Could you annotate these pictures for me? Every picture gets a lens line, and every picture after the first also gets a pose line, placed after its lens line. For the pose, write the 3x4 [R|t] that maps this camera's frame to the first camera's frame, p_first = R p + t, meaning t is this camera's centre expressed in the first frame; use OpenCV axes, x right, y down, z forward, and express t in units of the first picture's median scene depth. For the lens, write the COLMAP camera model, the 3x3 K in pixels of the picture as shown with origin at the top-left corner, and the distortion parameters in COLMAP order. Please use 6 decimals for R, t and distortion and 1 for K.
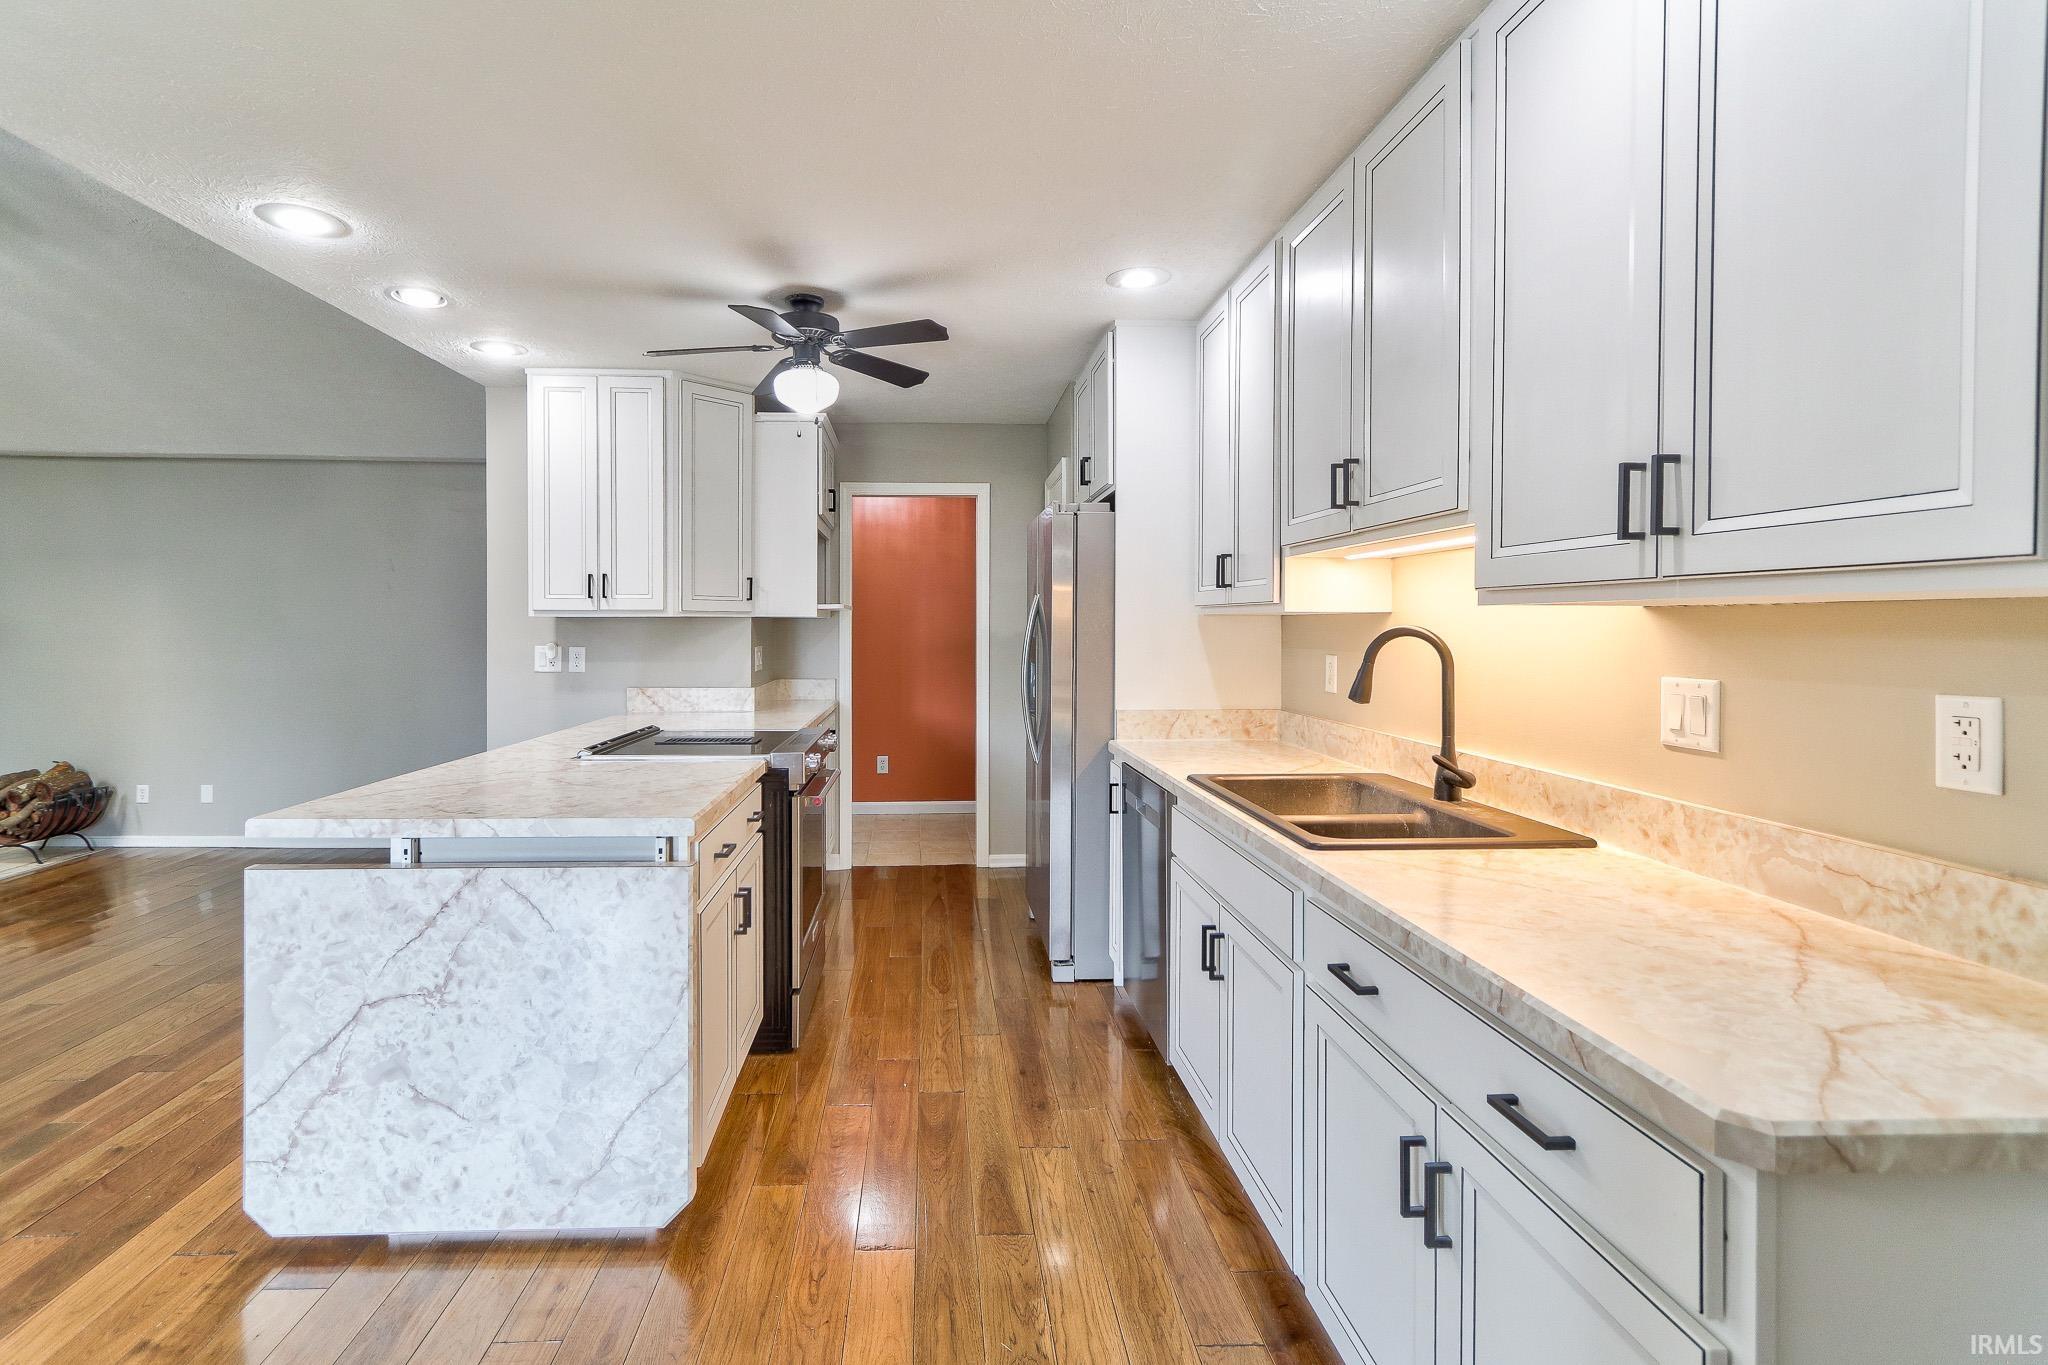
lens RADIAL K [[950.0, 0, 978.7], [0, 950.0, 631.9], [0, 0, 1]] dist [0.002578, 0.000515]
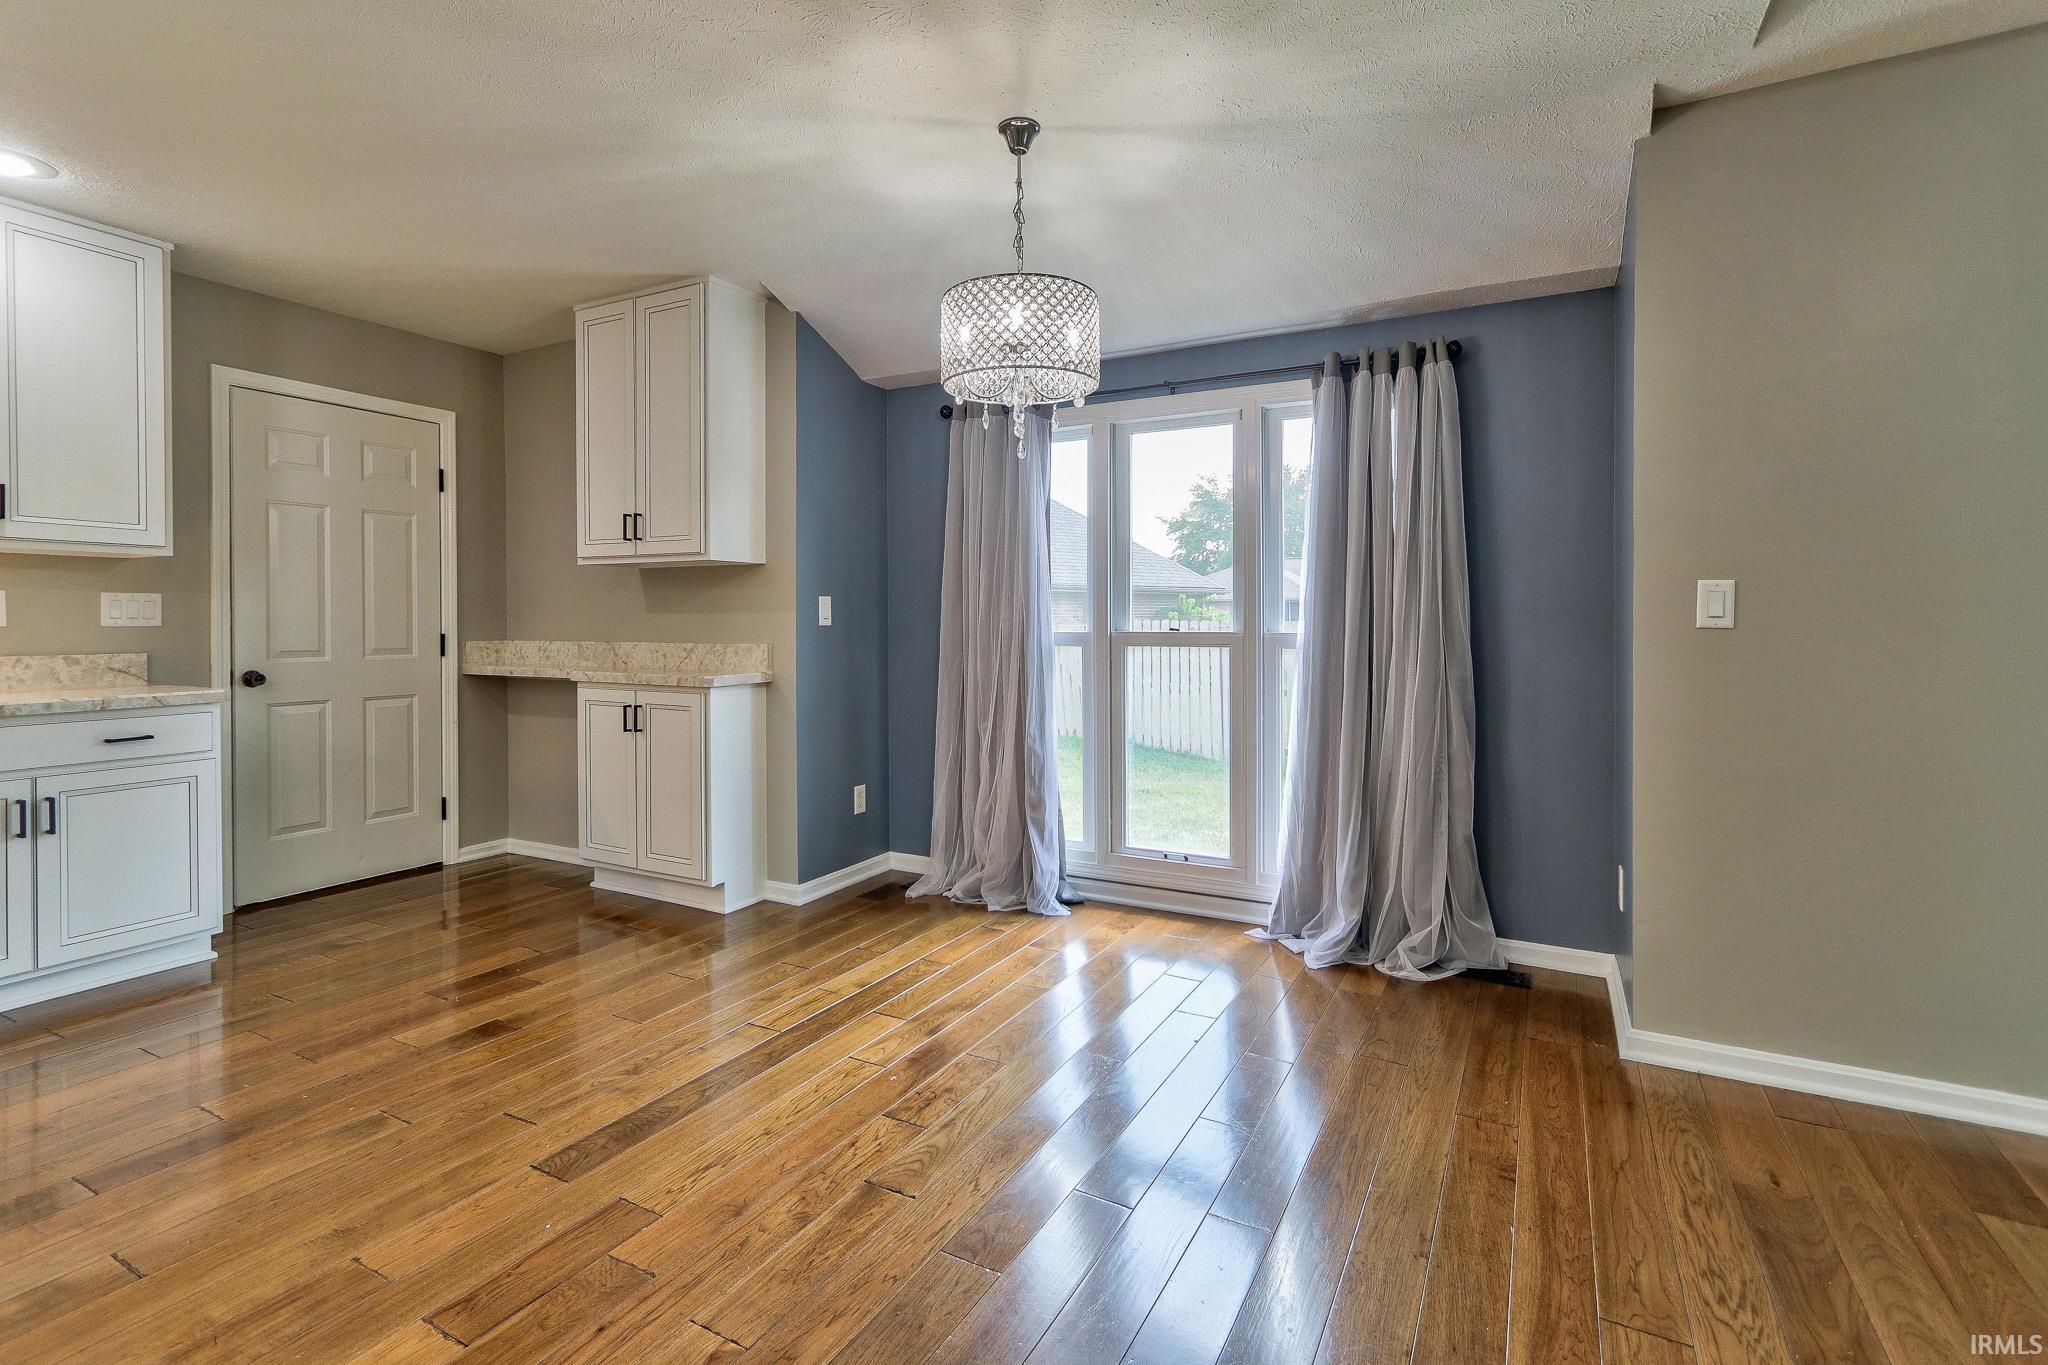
lens RADIAL K [[963.5, 0, 1010.0], [0, 963.5, 635.1], [0, 0, 1]] dist [0.011156, 0.000768]
pose [[-0.846905, -0.011024, 0.531630, -1.640735], [-0.000127, 0.999789, 0.020530, 0.080016], [-0.531744, 0.017320, -0.846728, 1.068429]]
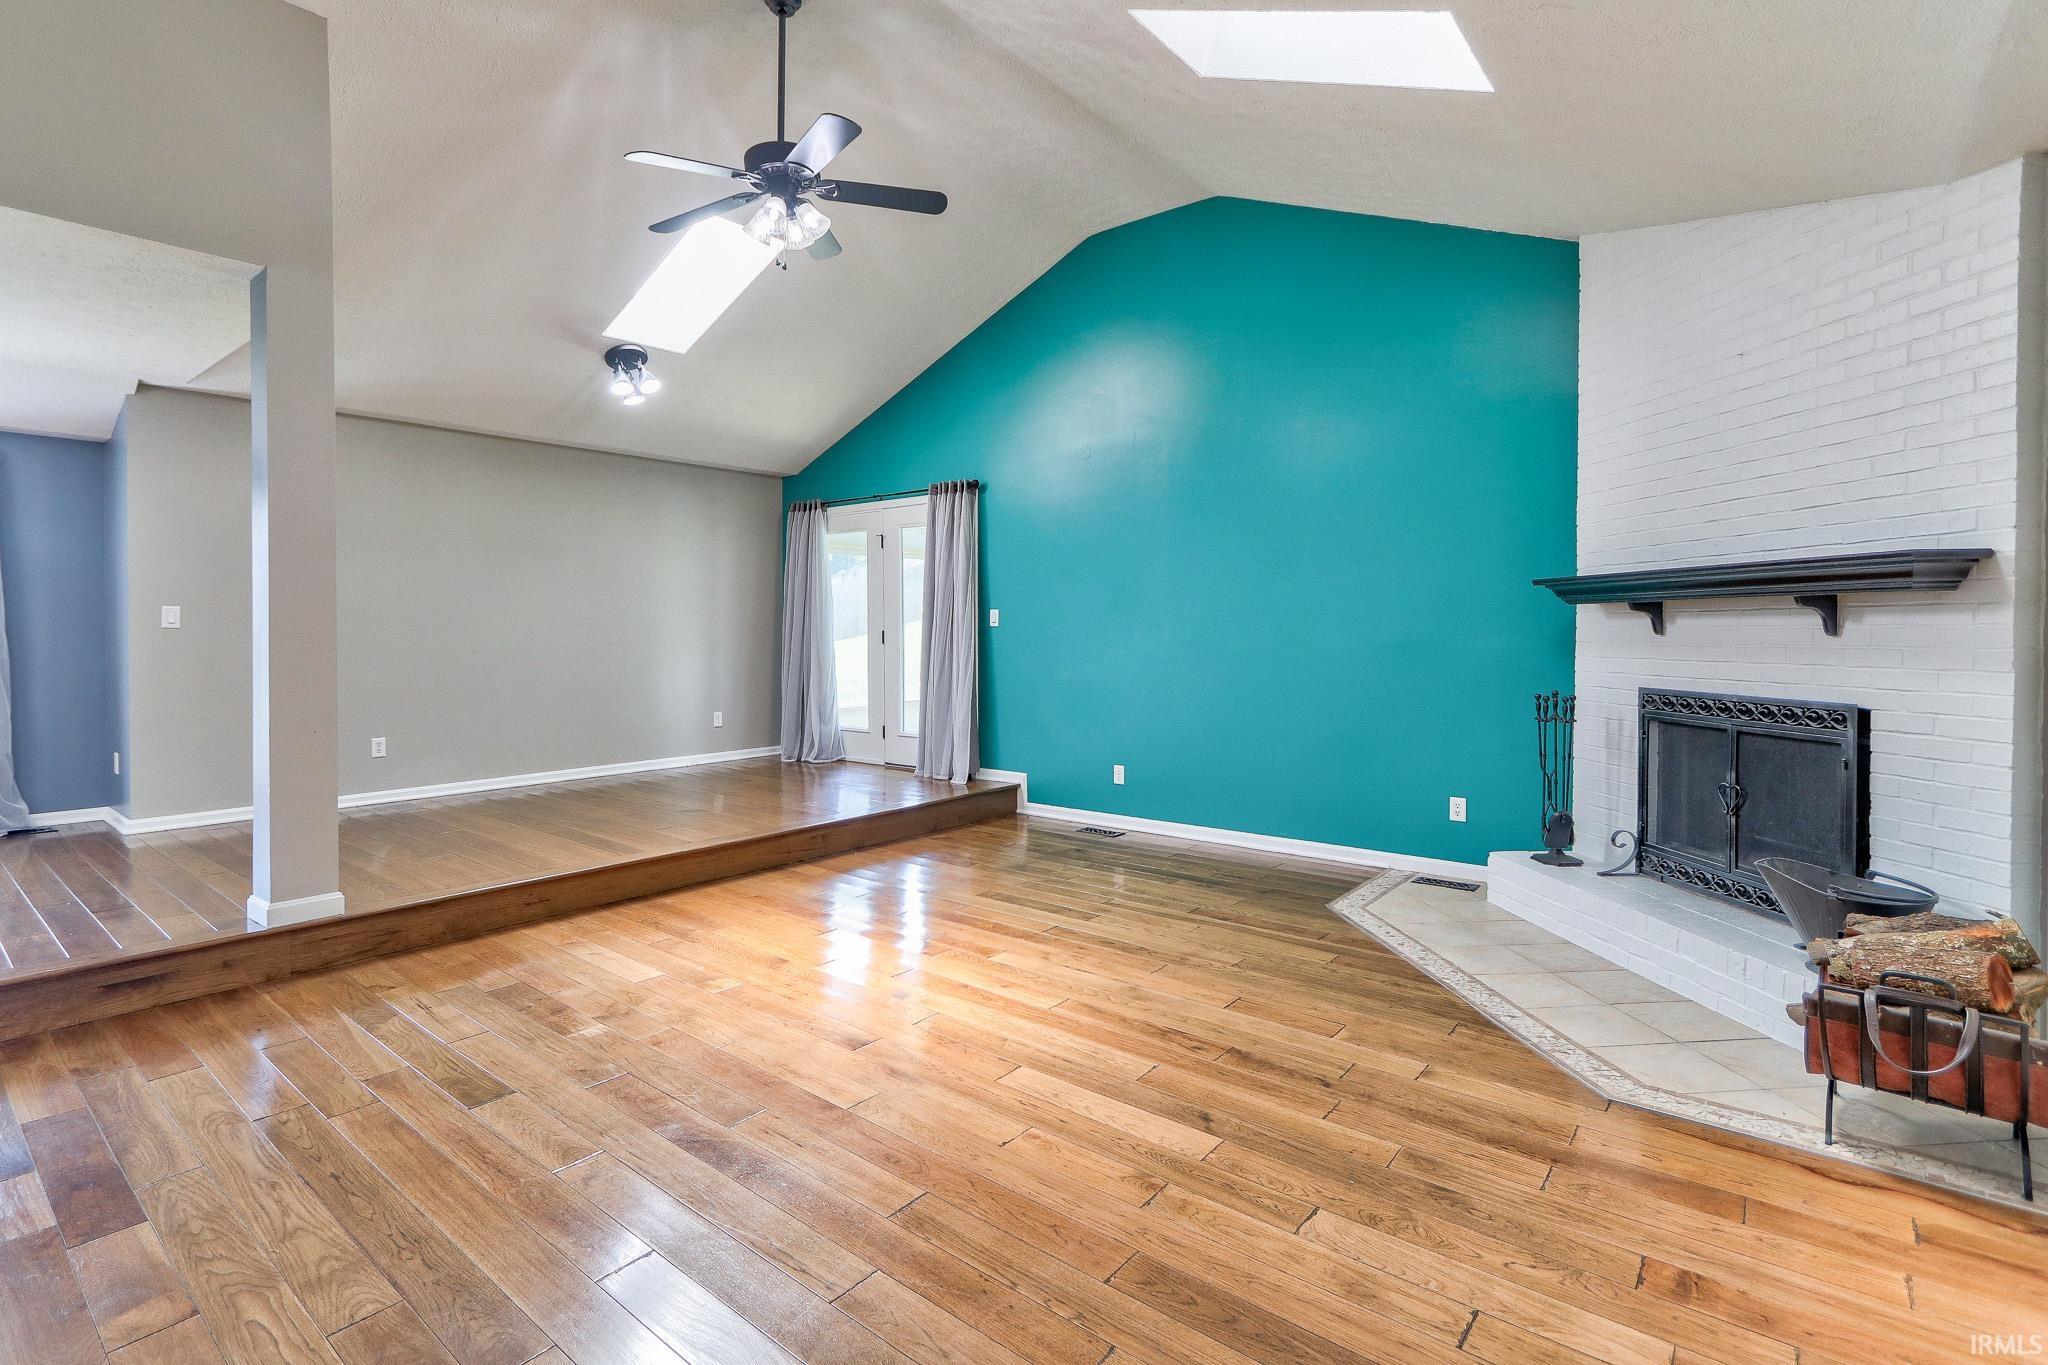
lens RADIAL K [[950.0, 0, 978.7], [0, 950.0, 631.9], [0, 0, 1]] dist [0.002578, 0.000515]
pose [[-0.688819, -0.002564, -0.724928, -1.366600], [-0.005226, 0.999985, 0.001429, 0.091963], [0.724914, 0.004773, -0.688823, 3.041419]]
